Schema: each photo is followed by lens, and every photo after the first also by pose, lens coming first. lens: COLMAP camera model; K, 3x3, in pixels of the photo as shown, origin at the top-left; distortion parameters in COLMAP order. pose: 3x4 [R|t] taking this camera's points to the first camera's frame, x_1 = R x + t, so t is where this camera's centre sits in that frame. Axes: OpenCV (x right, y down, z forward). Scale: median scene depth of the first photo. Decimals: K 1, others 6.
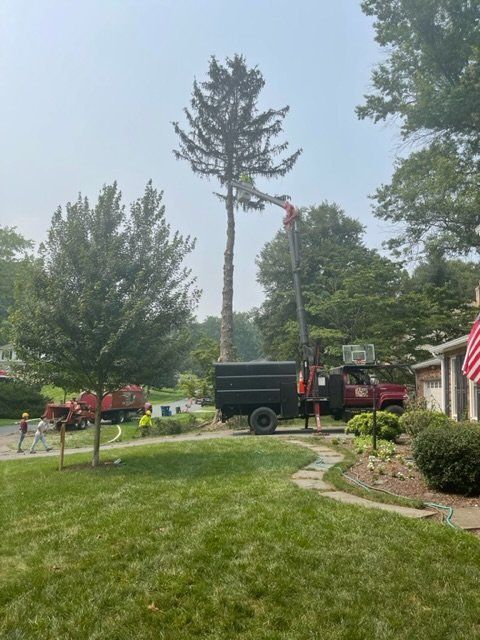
lens RADIAL K [[484.0, 0, 240.0], [0, 484.0, 320.0], [0, 0, 1]] dist [-0.002362, -0.006804]
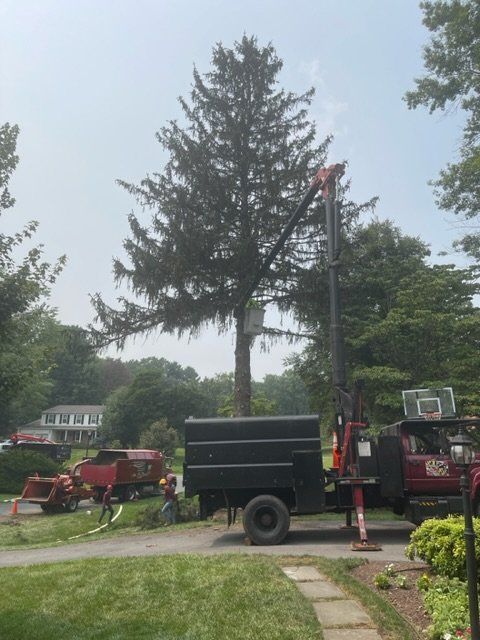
lens RADIAL K [[484.0, 0, 240.0], [0, 484.0, 320.0], [0, 0, 1]] dist [-0.002362, -0.006804]
pose [[0.990184, -0.044132, -0.132617, 0.071036], [0.027202, 0.991548, -0.126856, 0.028865], [0.137095, 0.122003, 0.983016, 0.263077]]
